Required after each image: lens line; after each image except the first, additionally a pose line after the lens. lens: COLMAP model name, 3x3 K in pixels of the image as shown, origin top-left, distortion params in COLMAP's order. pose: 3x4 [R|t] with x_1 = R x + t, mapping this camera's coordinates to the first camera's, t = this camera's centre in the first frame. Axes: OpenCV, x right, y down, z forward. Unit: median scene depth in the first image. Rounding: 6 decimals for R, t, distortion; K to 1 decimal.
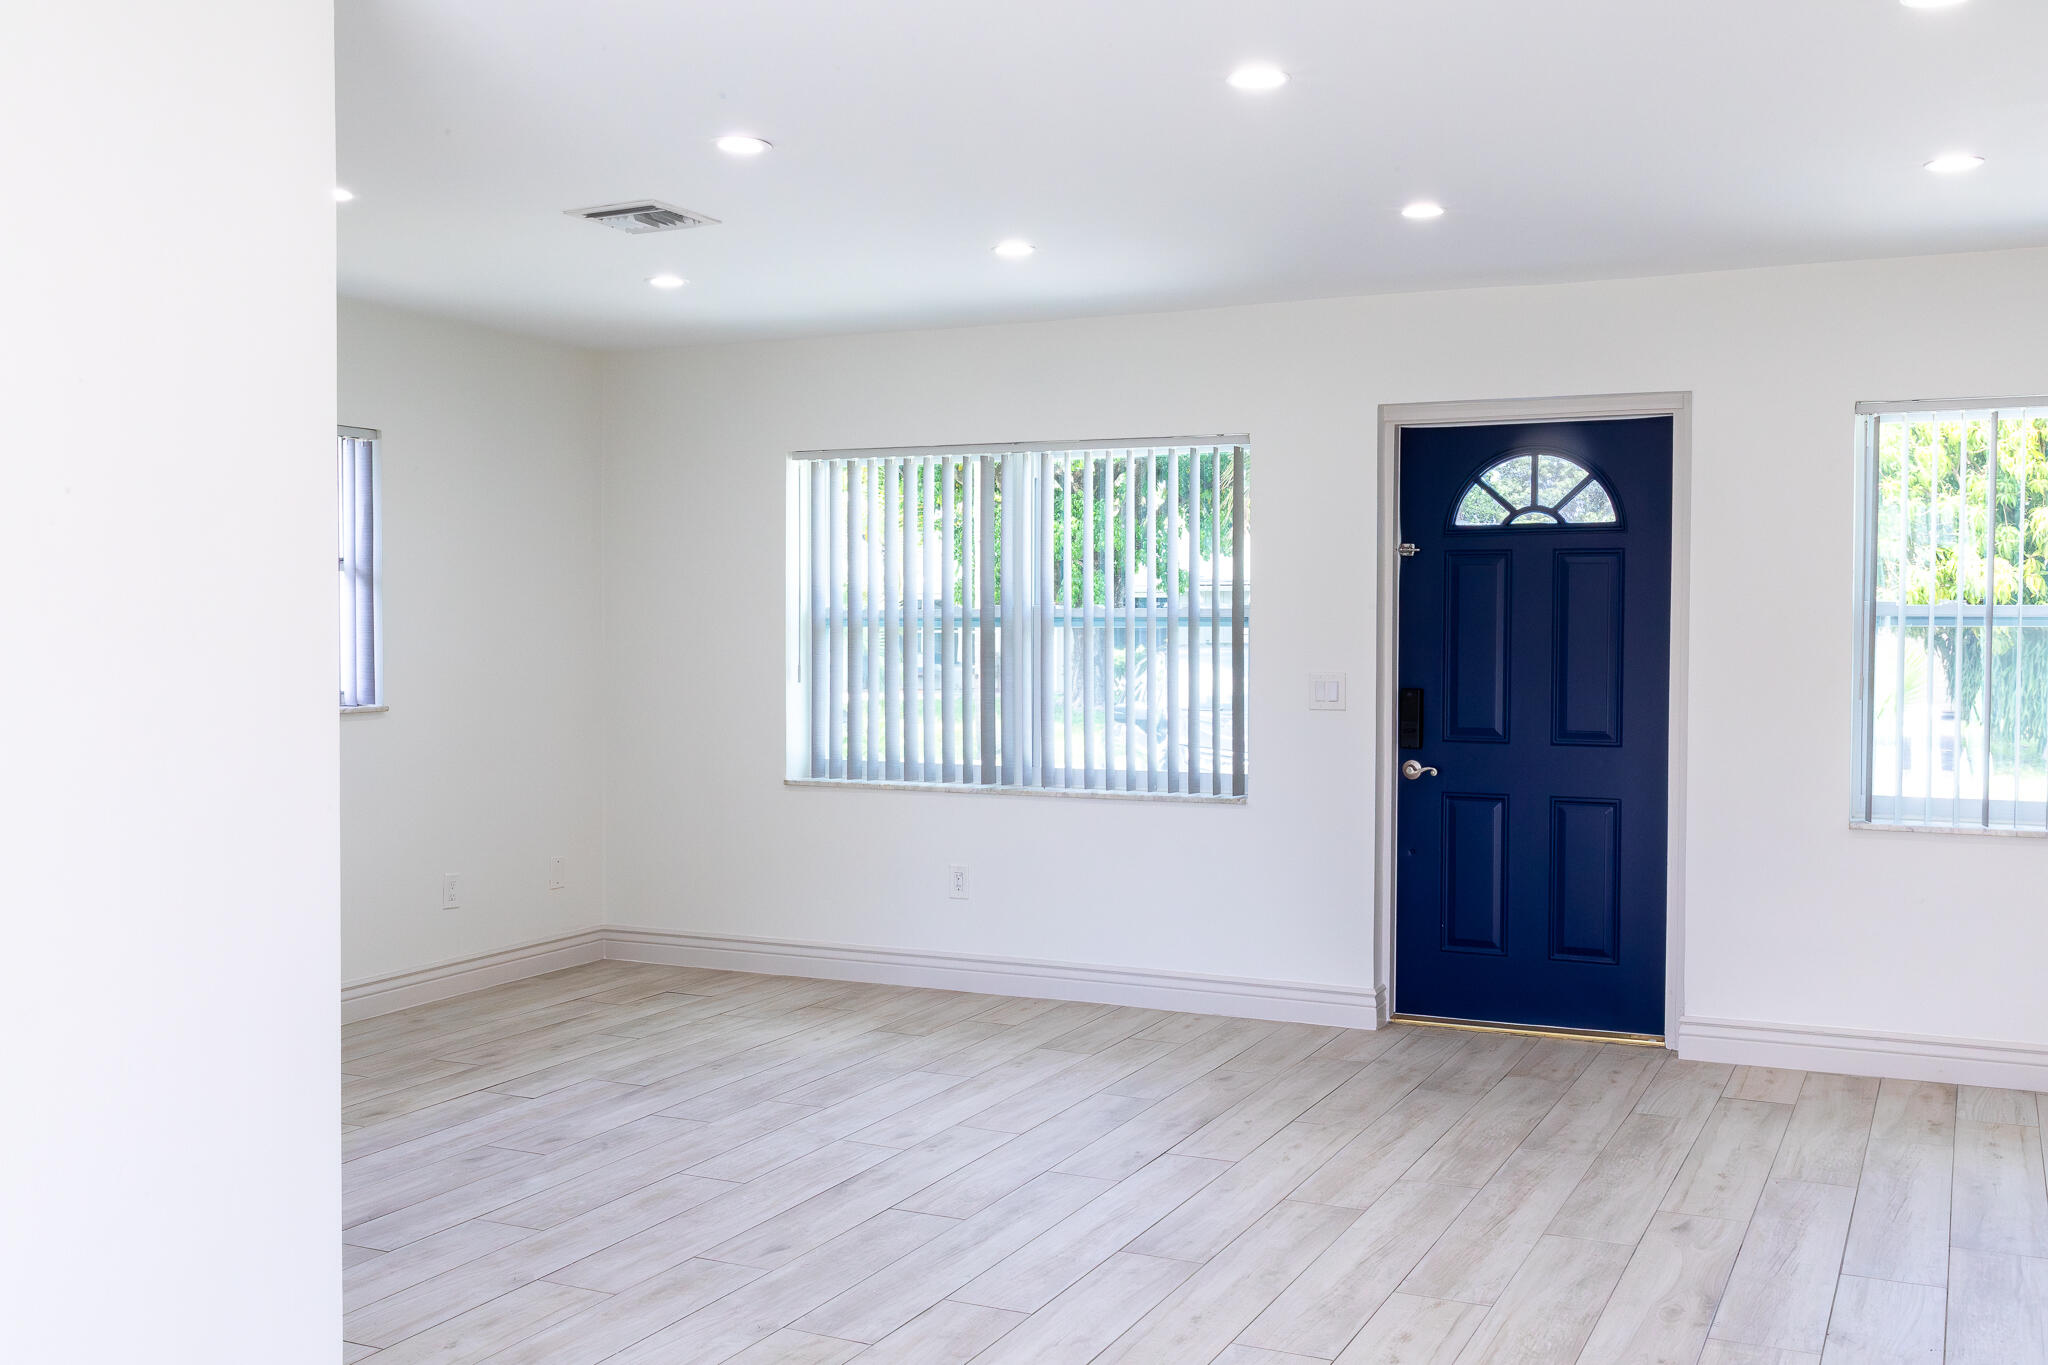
lens RADIAL K [[1935.5, 0, 1004.8], [0, 1935.5, 711.4], [0, 0, 1]] dist [0.012636, -0.008211]
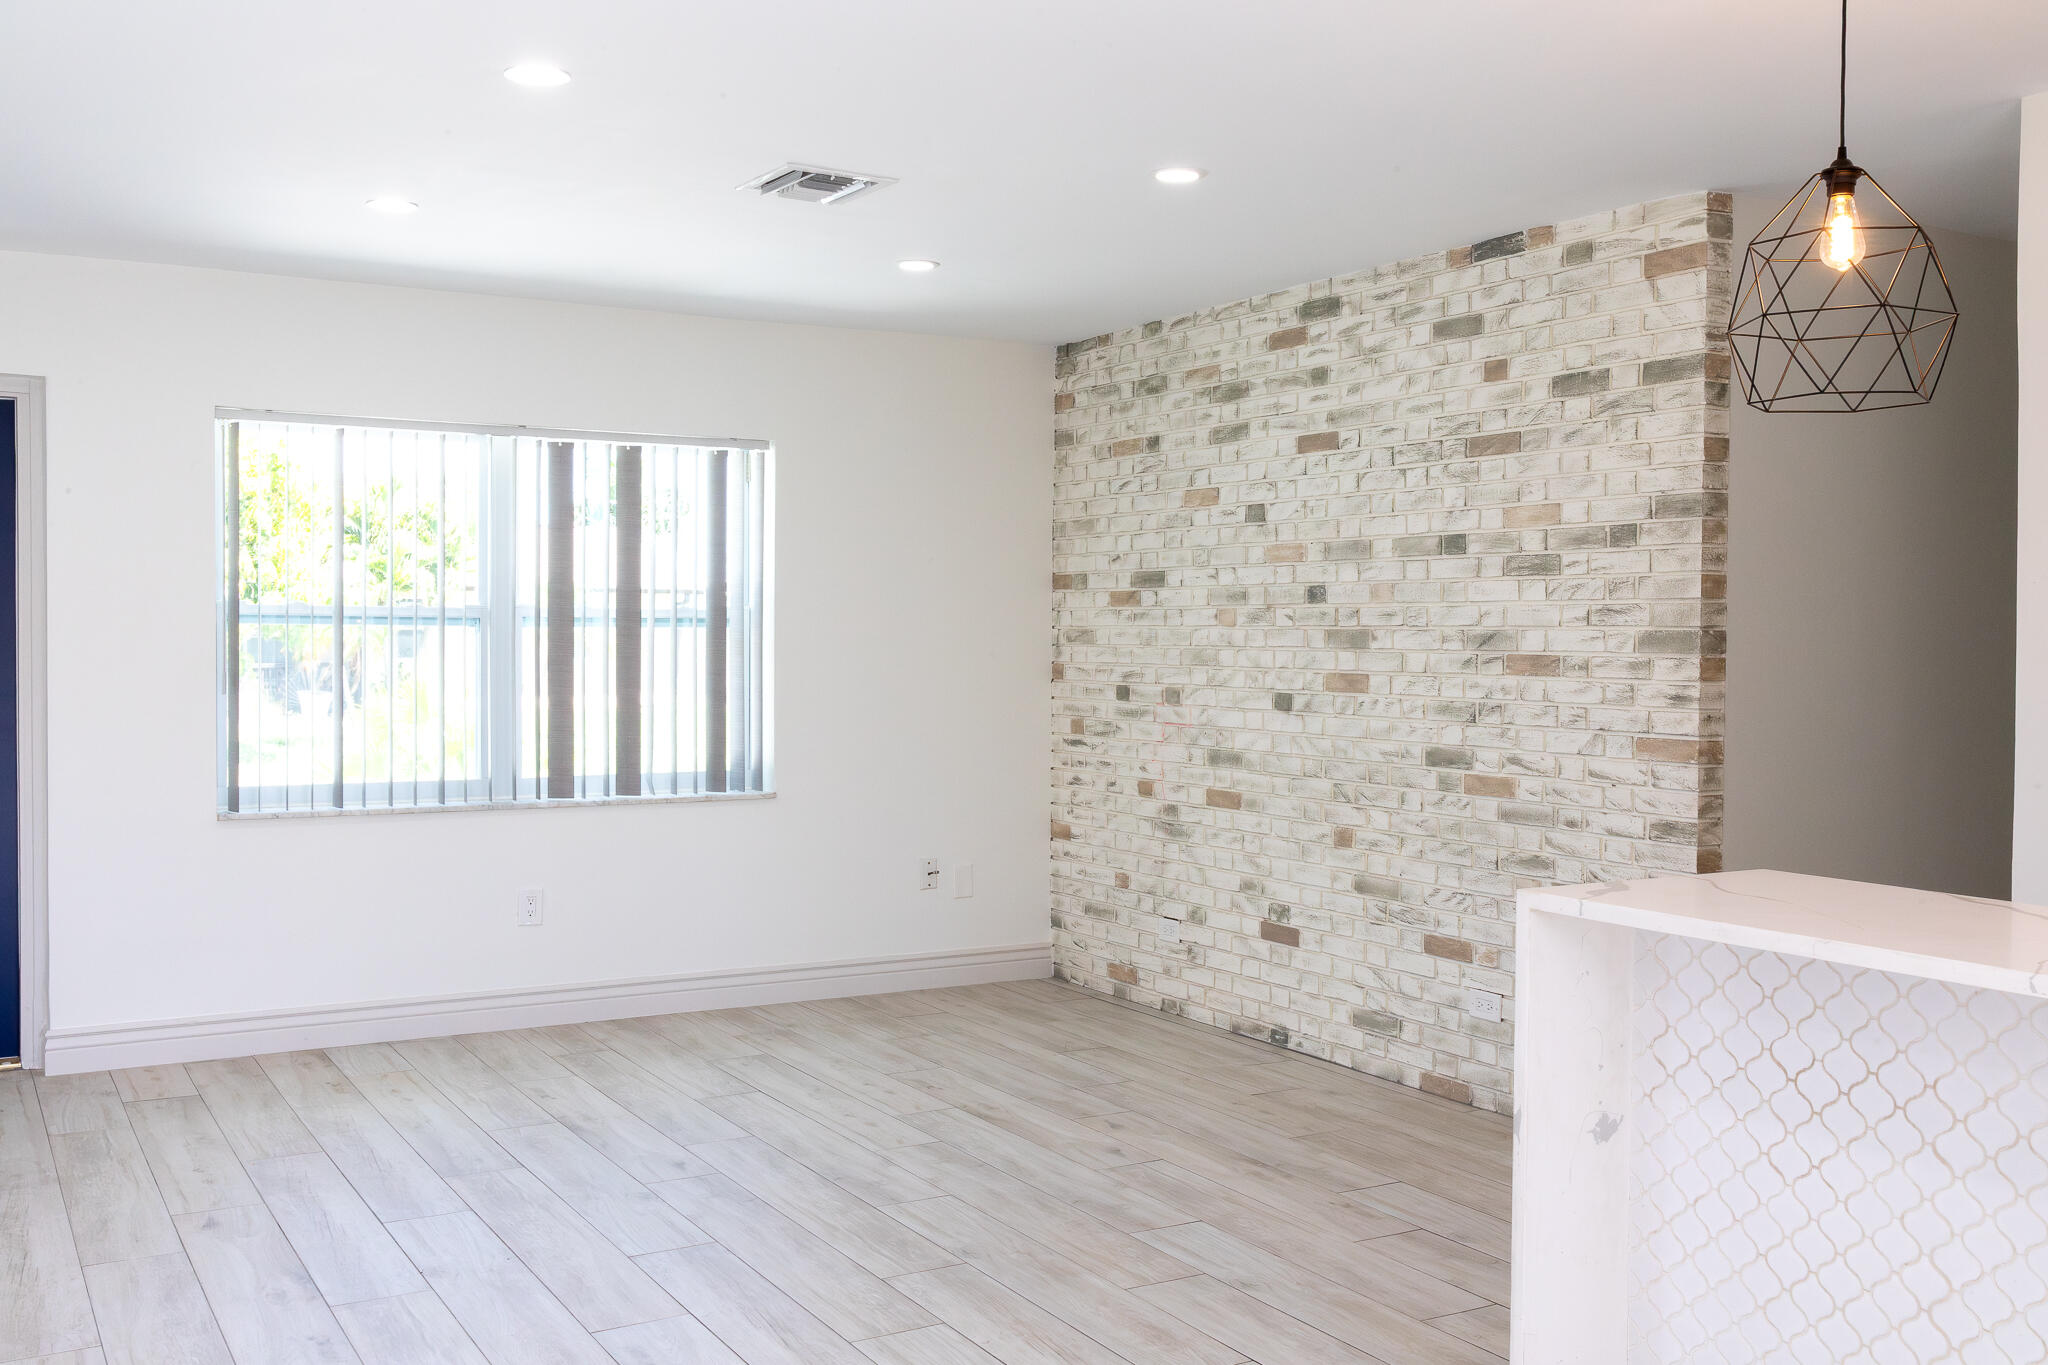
lens RADIAL K [[1939.5, 0, 1024.0], [0, 1939.5, 682.5], [0, 0, 1]] dist [0.011095, -0.009578]
pose [[0.550422, -0.014689, 0.834757, -0.195289], [0.029270, 0.999570, -0.001711, 0.002003], [-0.834373, 0.025375, 0.550615, 0.075356]]
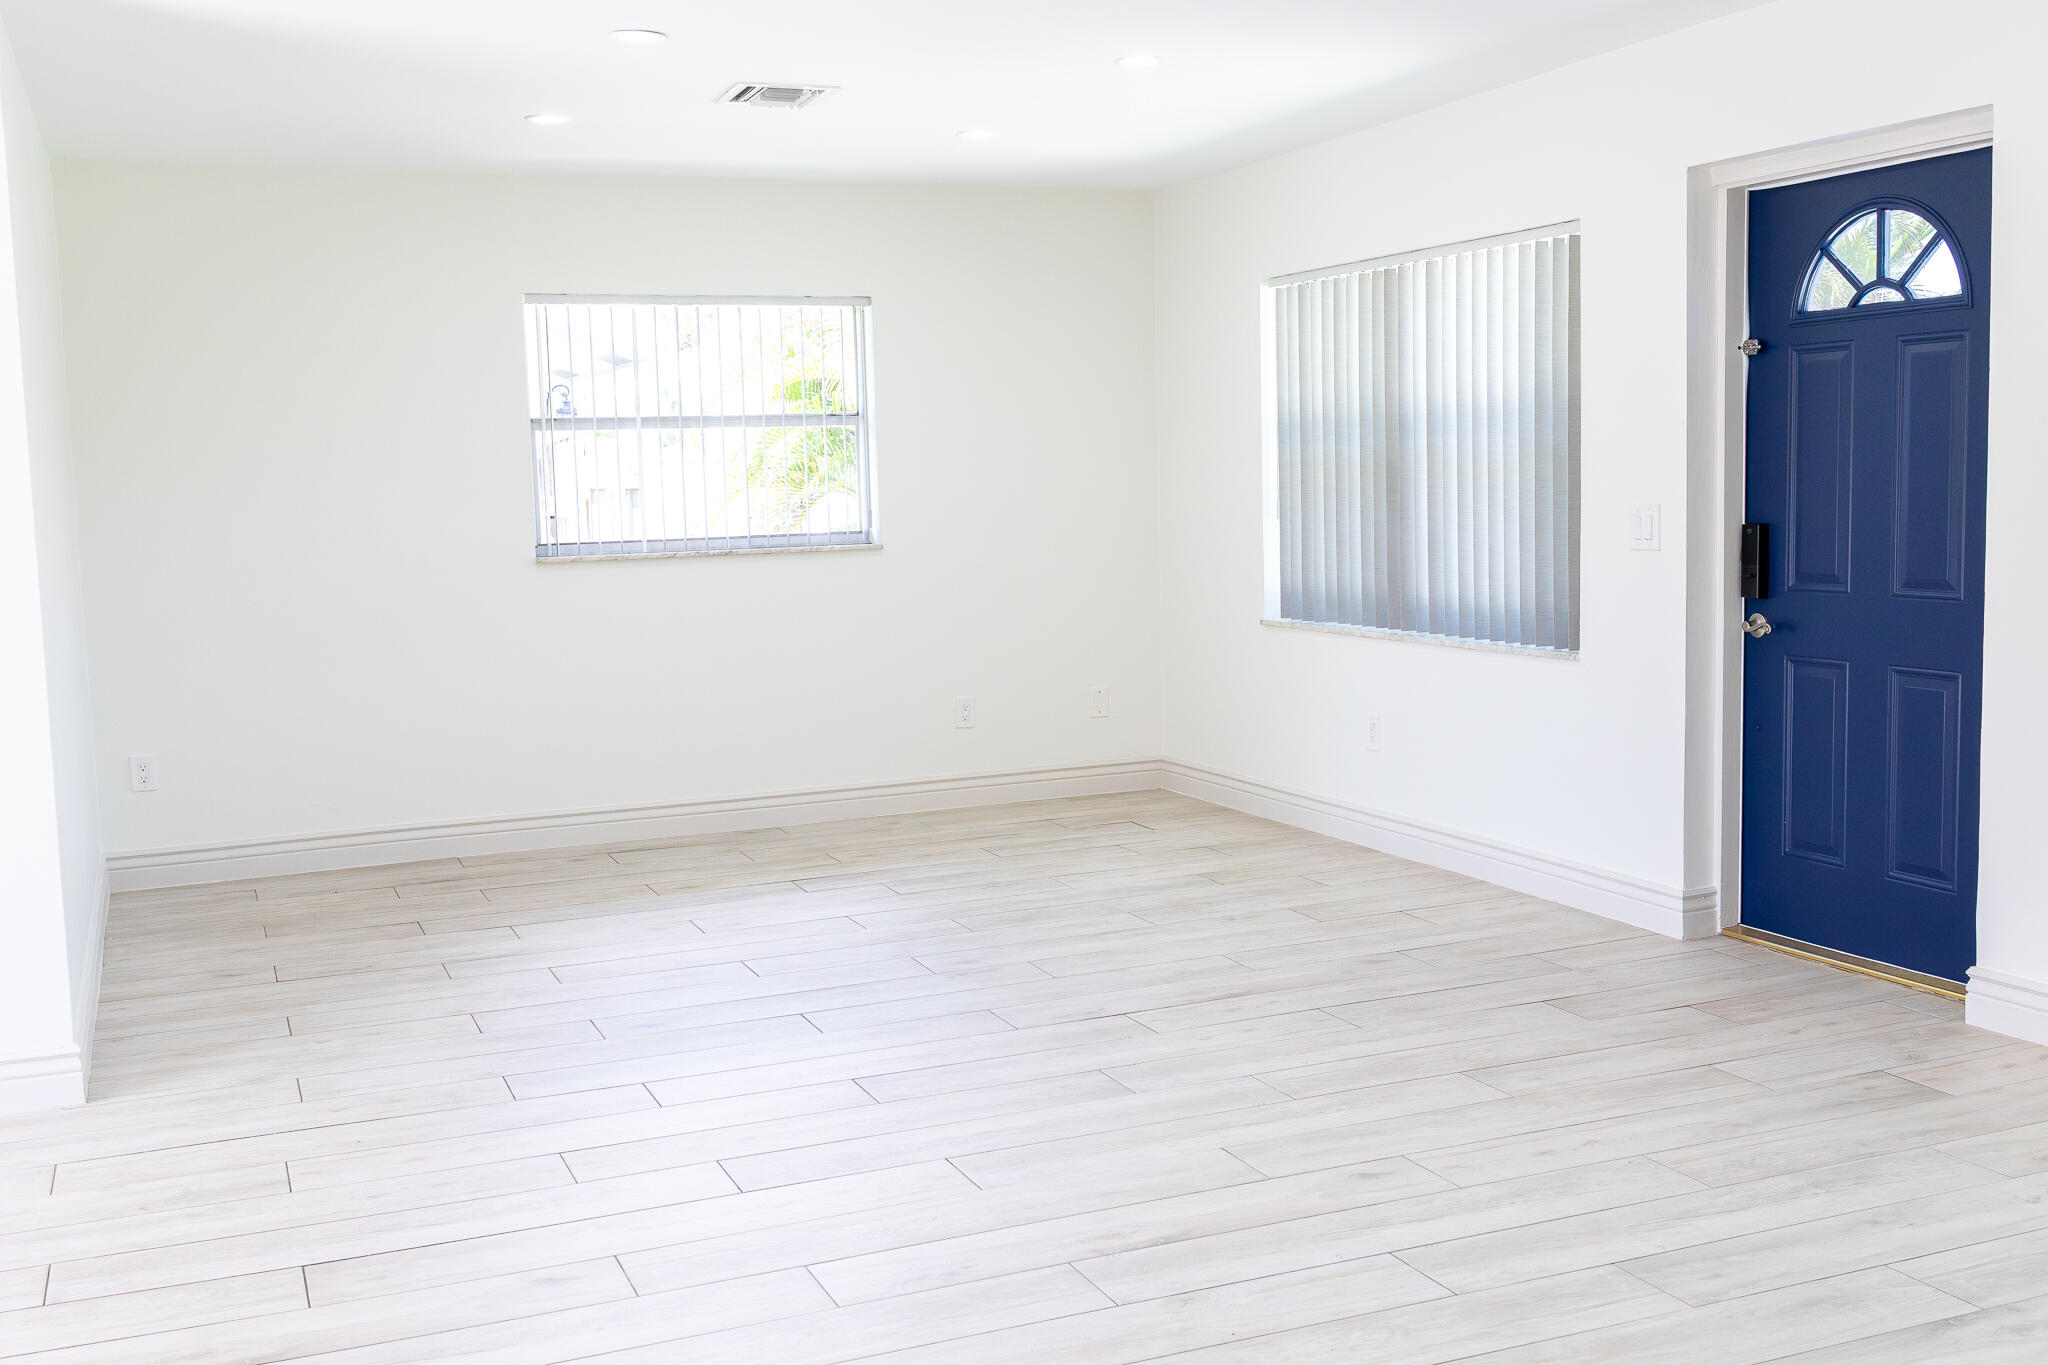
lens RADIAL K [[2028.8, 0, 1039.1], [0, 2028.8, 680.8], [0, 0, 1]] dist [0.016720, -0.014935]
pose [[0.750772, 0.044664, -0.659050, 0.633759], [-0.000278, 0.997733, 0.067300, -0.003506], [0.660561, -0.050344, 0.749082, 0.205844]]
